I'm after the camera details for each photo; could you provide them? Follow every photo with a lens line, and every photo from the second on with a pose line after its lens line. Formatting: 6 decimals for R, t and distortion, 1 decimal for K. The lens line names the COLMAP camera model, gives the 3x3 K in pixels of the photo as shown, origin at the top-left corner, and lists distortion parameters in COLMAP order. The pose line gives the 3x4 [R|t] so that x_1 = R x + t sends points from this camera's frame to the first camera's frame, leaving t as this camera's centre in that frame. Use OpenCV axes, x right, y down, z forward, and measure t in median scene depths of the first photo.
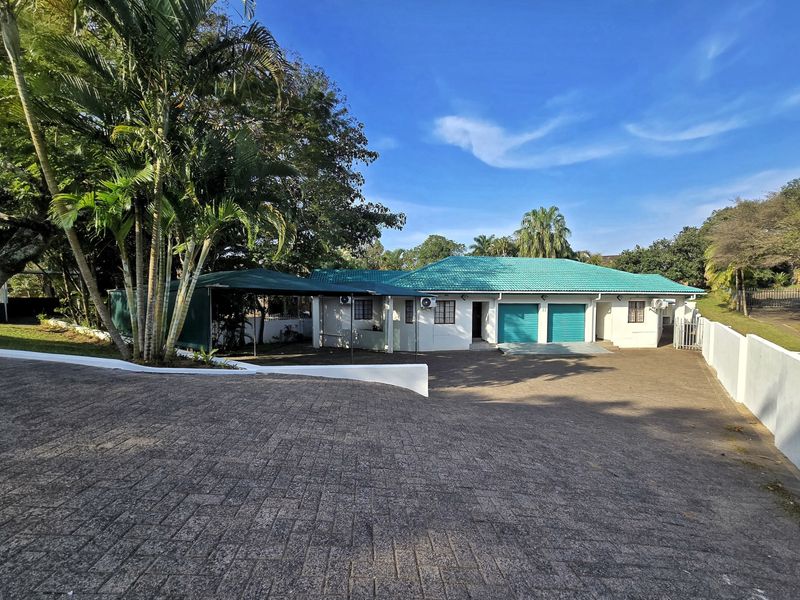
lens RADIAL K [[325.4, 0, 400.0], [0, 325.4, 300.0], [0, 0, 1]] dist [-0.001080, 0.000163]
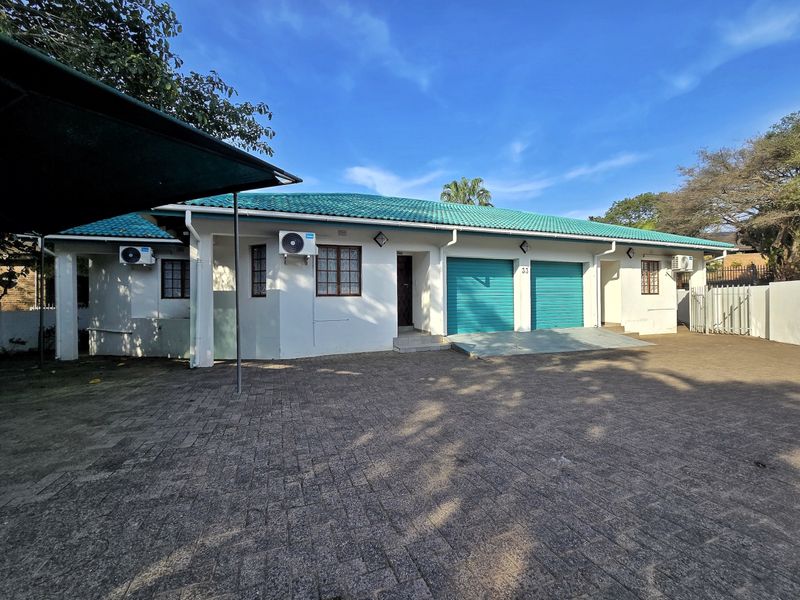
lens RADIAL K [[325.4, 0, 400.0], [0, 325.4, 300.0], [0, 0, 1]] dist [-0.001080, 0.000163]
pose [[0.964041, -0.004384, 0.265719, 0.097771], [-0.000705, 0.999818, 0.019052, 0.069663], [-0.265754, -0.018555, 0.963862, 0.529725]]
